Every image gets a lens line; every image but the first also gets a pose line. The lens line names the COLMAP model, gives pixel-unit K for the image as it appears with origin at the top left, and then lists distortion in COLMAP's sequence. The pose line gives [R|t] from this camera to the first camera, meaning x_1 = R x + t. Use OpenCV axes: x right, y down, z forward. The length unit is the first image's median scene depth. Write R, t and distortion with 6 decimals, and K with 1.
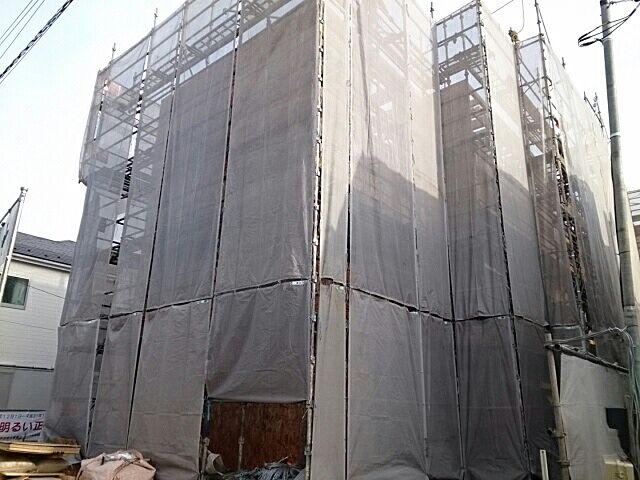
lens RADIAL K [[500.7, 0, 322.8], [0, 500.7, 242.2], [0, 0, 1]] dist [0.101836, -0.109454]
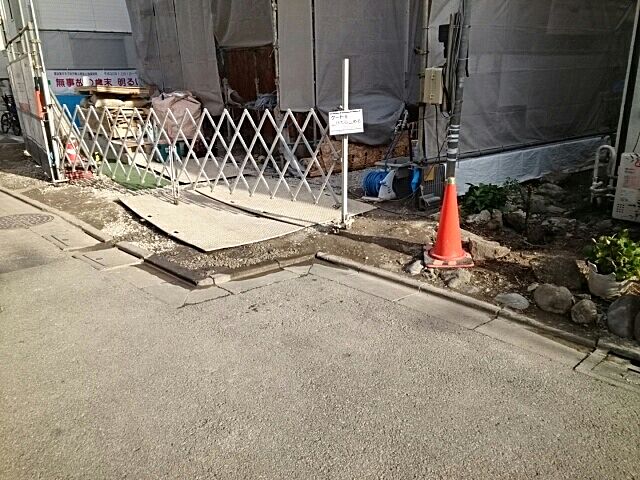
lens RADIAL K [[500.7, 0, 326.2], [0, 500.7, 247.6], [0, 0, 1]] dist [0.101836, -0.109454]
pose [[0.966645, 0.040230, -0.252939, 0.324507], [0.121465, 0.797450, 0.591032, -0.004749], [0.225484, -0.602042, 0.765965, -0.172159]]
